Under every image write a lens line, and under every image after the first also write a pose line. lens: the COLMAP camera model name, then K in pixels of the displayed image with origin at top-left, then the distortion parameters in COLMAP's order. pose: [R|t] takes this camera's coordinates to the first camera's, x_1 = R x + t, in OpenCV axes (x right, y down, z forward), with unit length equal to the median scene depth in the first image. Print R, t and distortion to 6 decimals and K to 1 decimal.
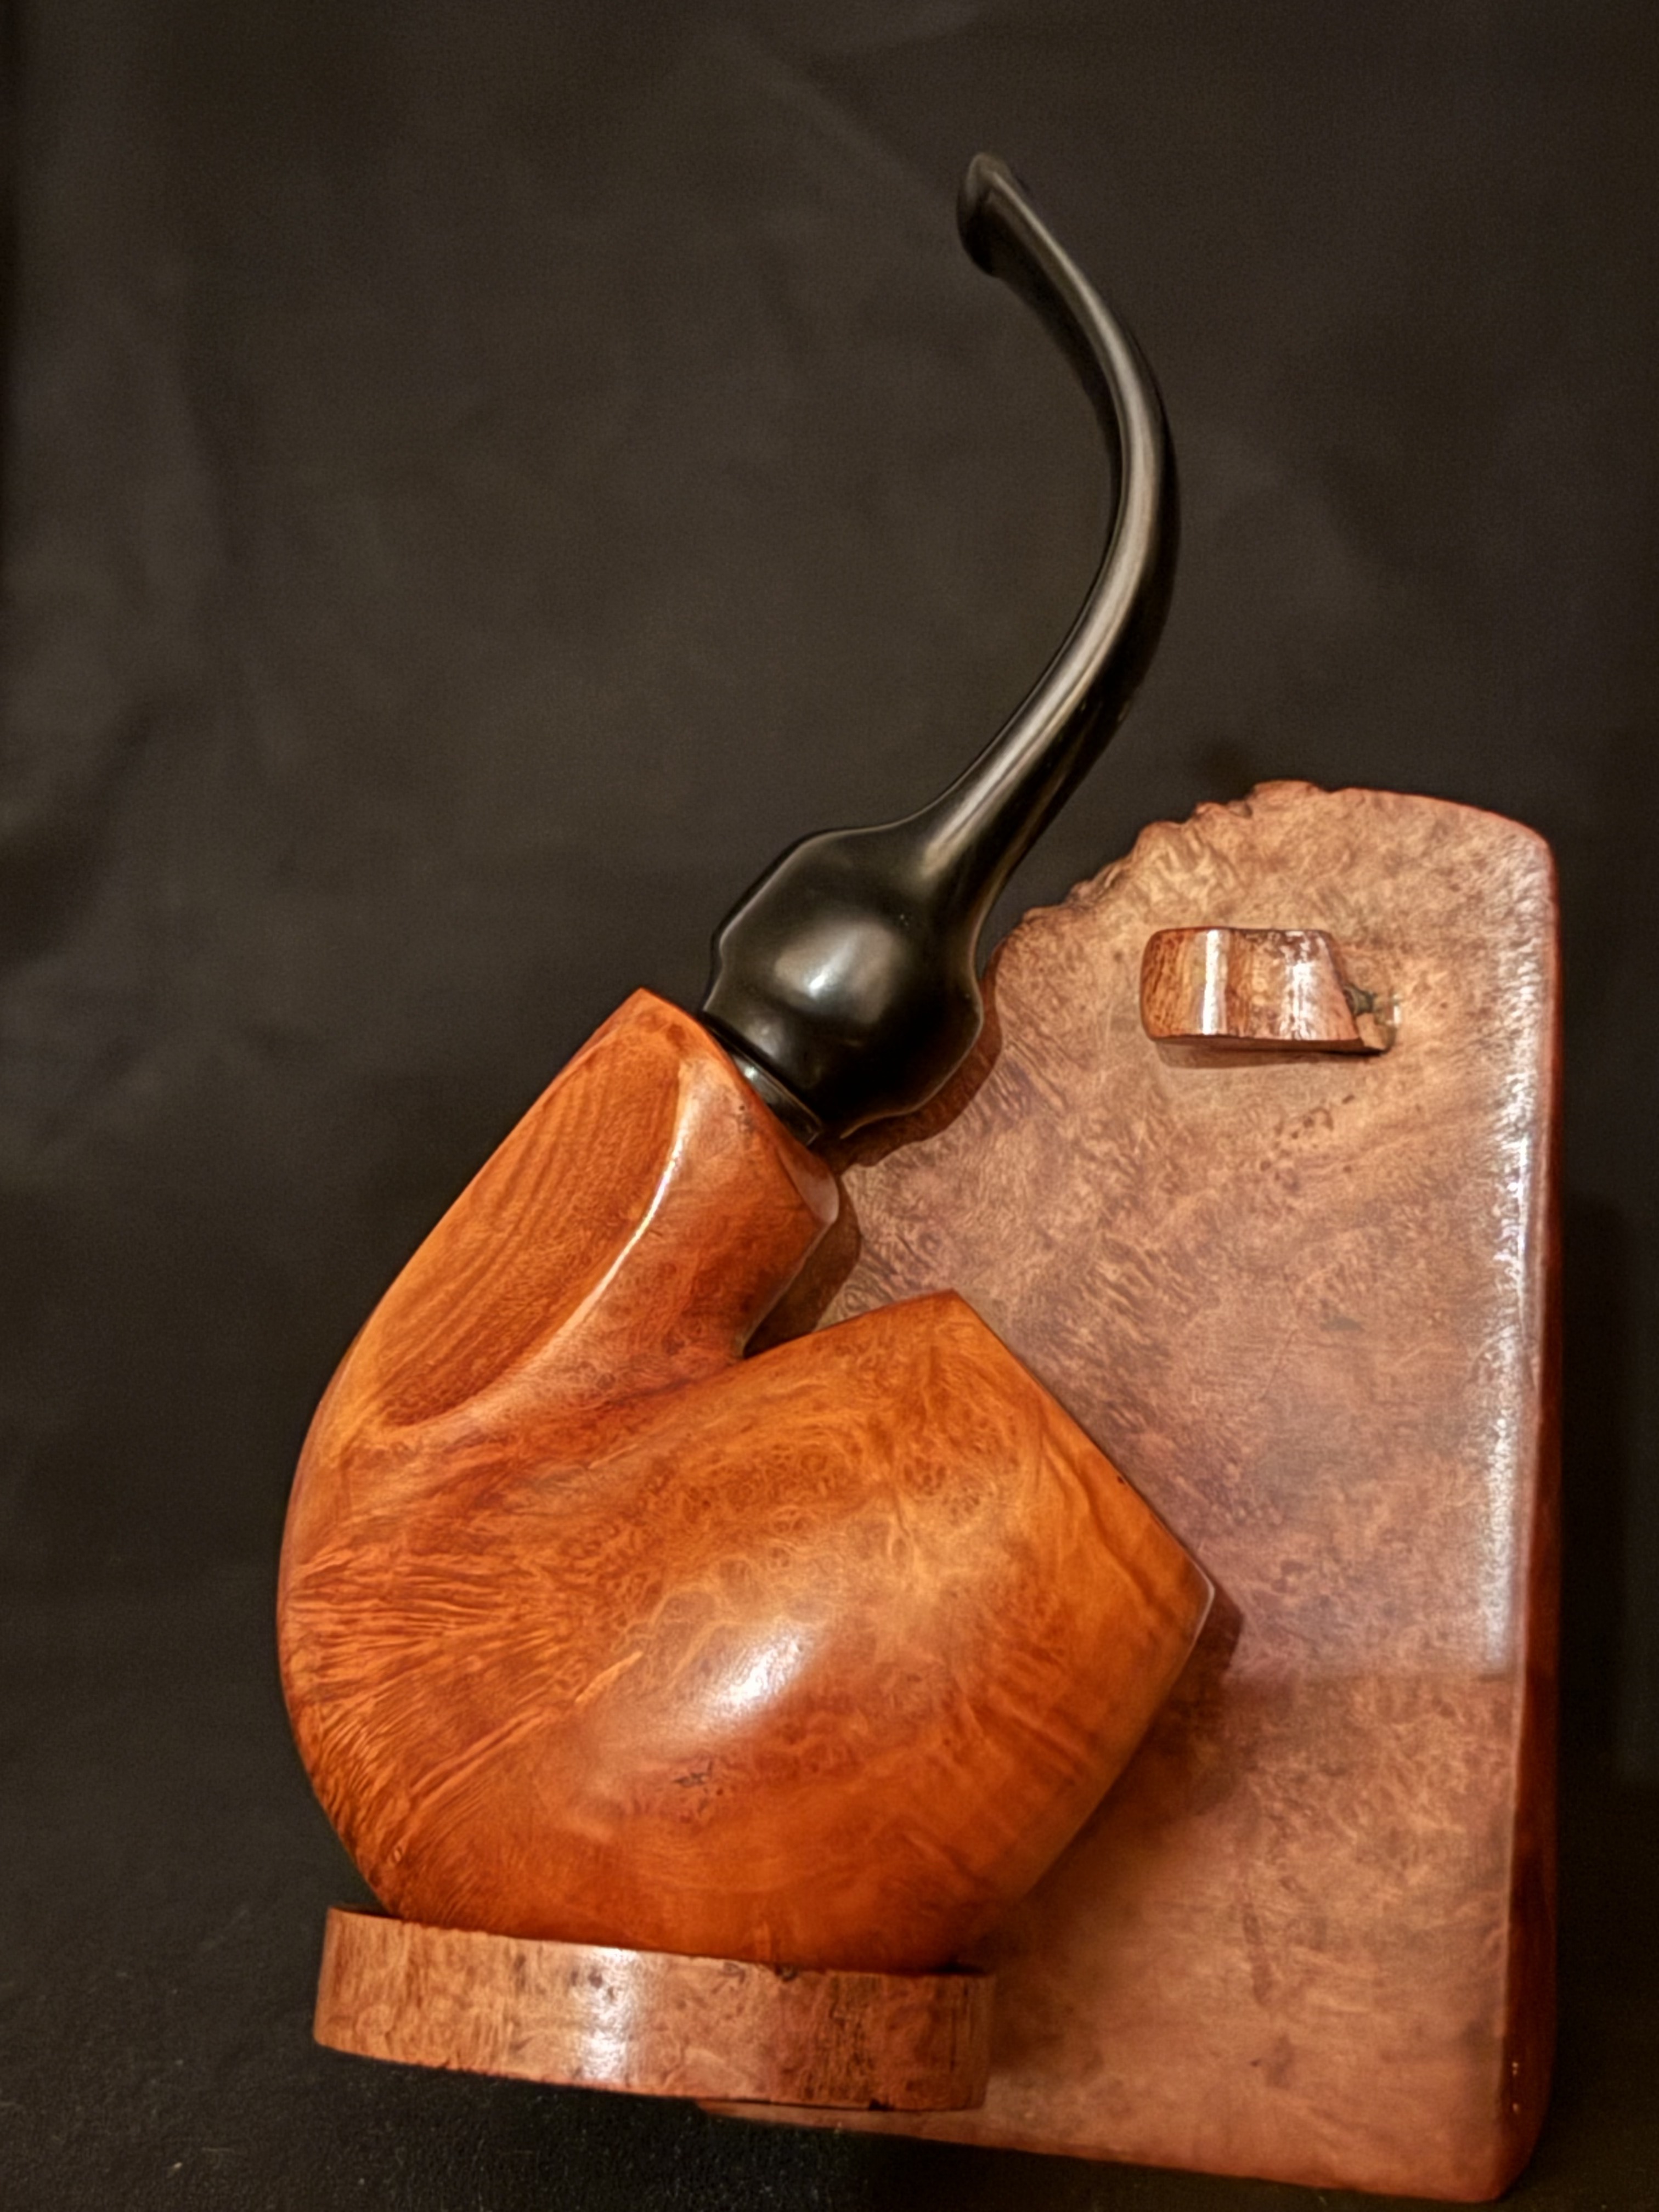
lens RADIAL K [[4024.5, 0, 842.4], [0, 4024.5, 1113.6], [0, 0, 1]] dist [0.097441, 0.000000]
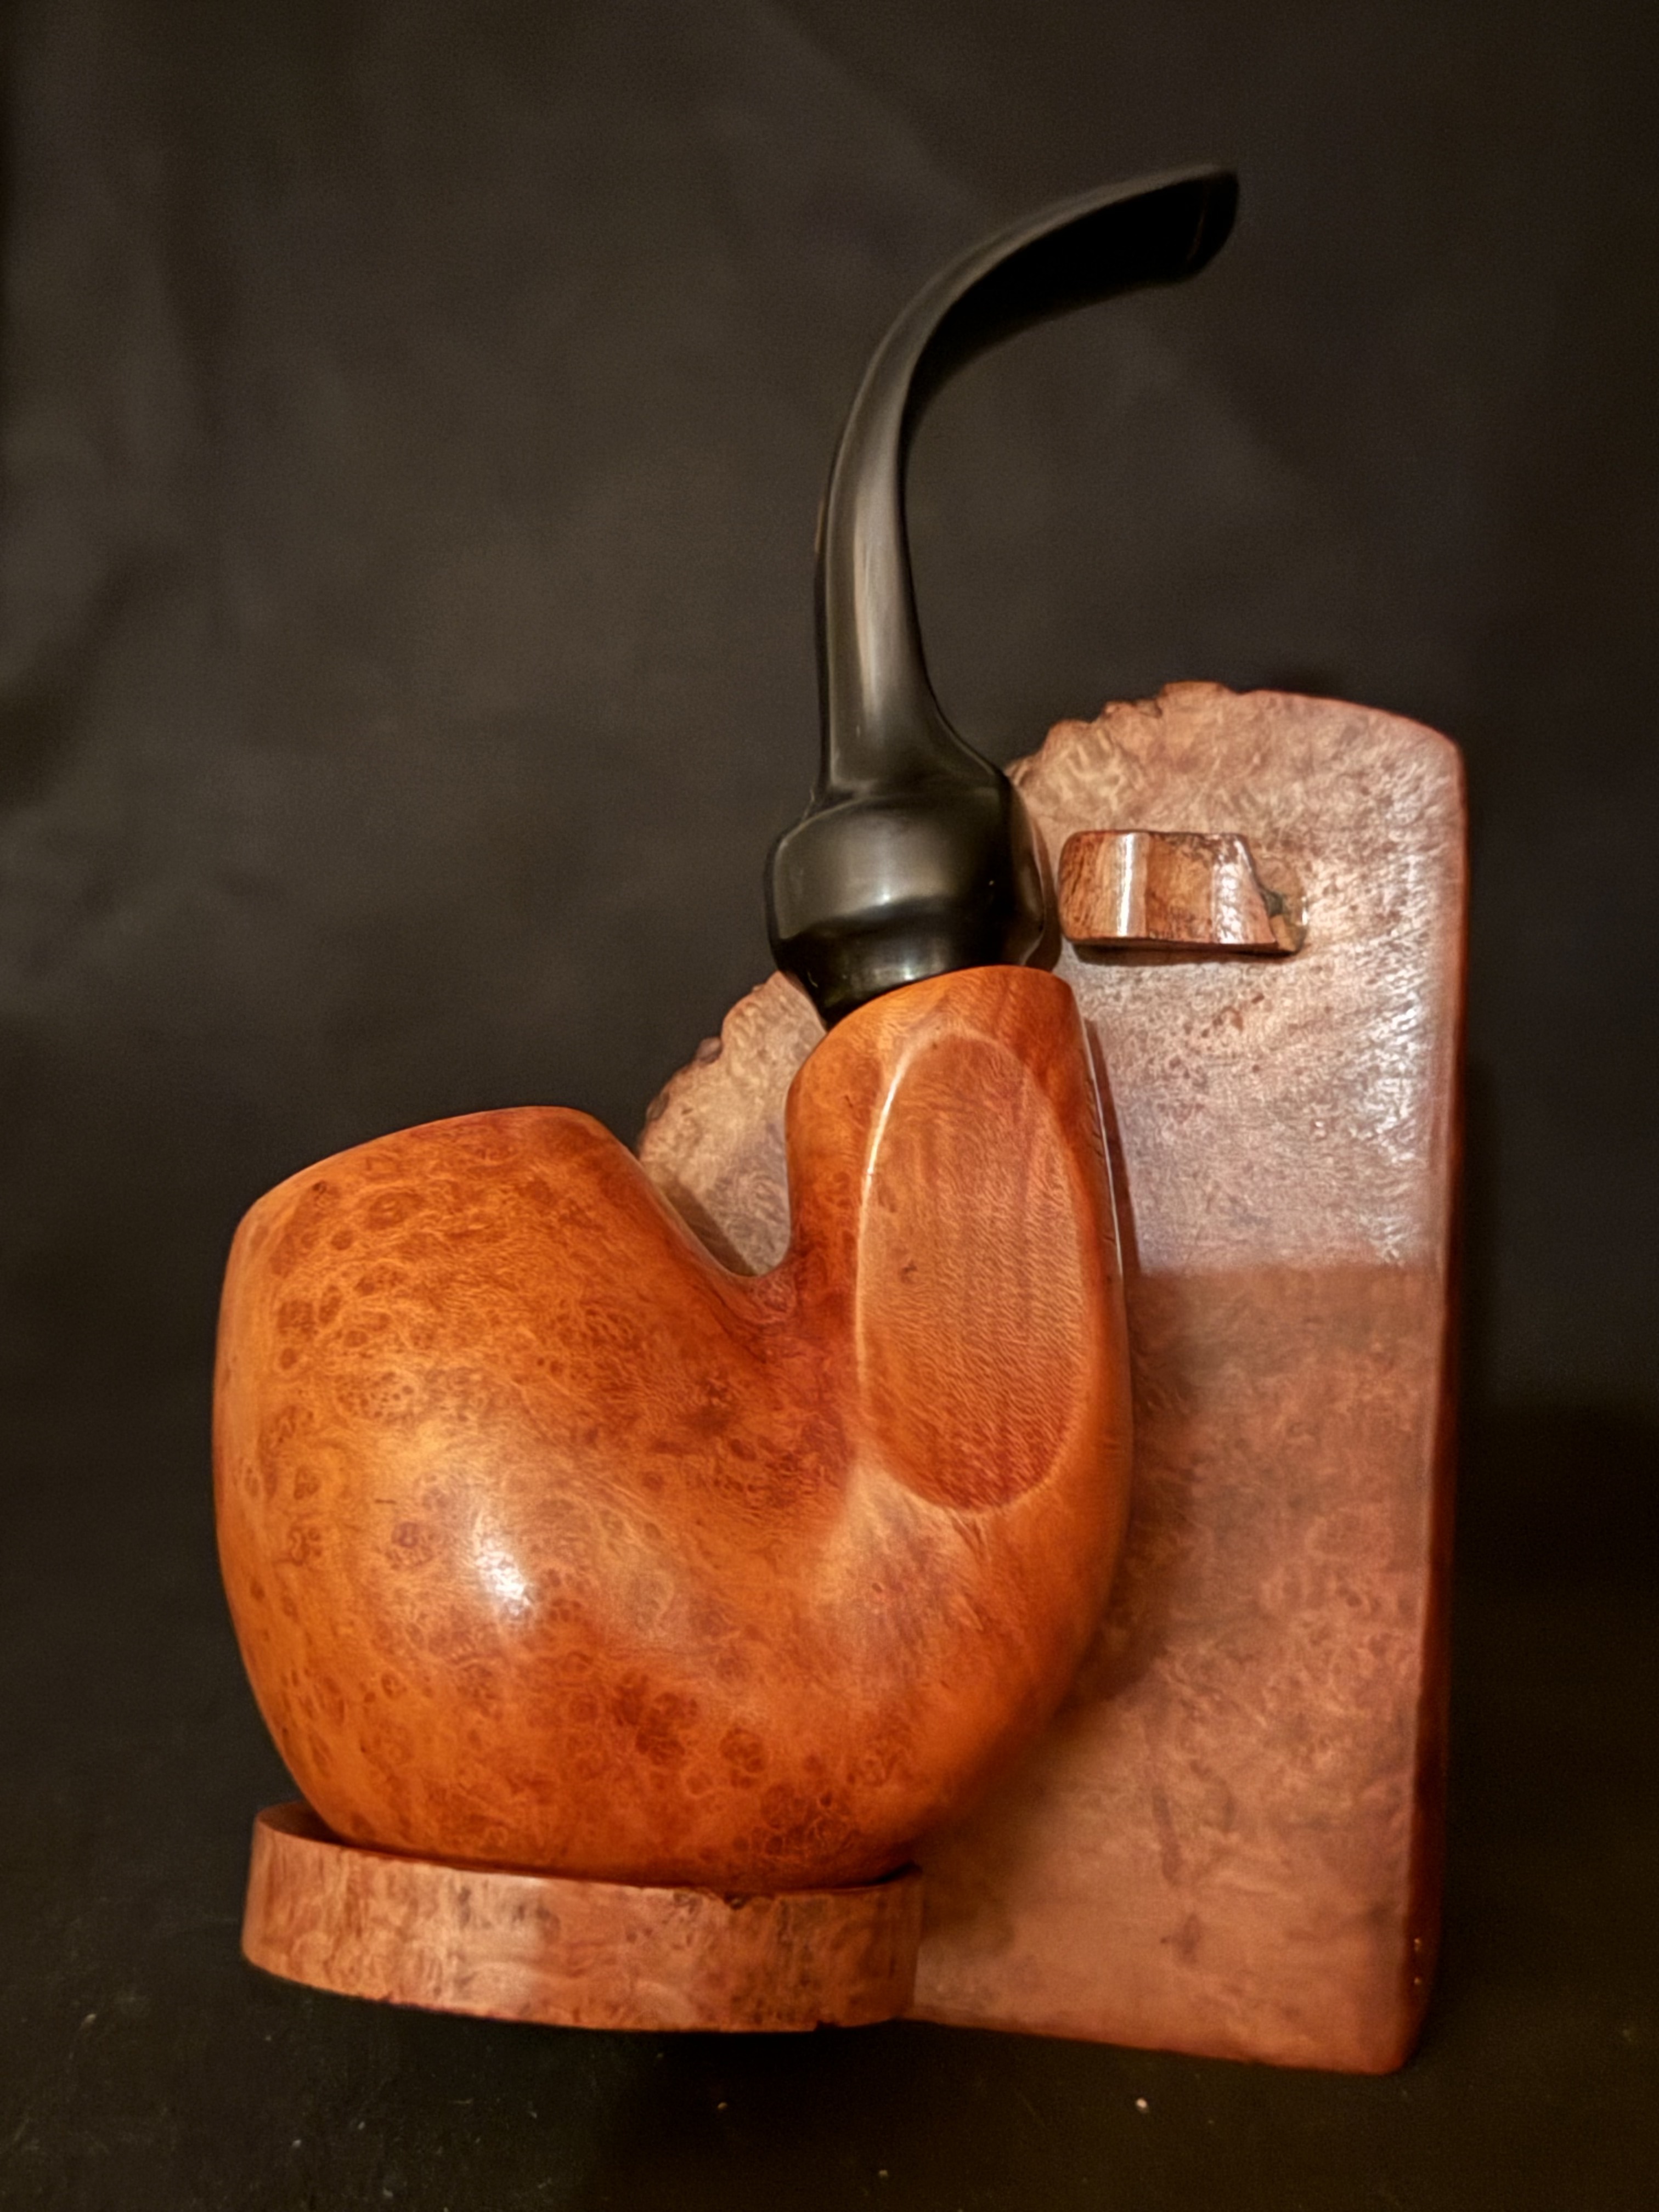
lens RADIAL K [[3281.6, 0, 837.0], [0, 3281.6, 1122.0], [0, 0, 1]] dist [0.076721, 0.000000]
pose [[0.996724, 0.000536, 0.080880, -0.048679], [-0.006055, 0.997667, 0.068004, -0.029150], [-0.080655, -0.068271, 0.994401, 0.186548]]
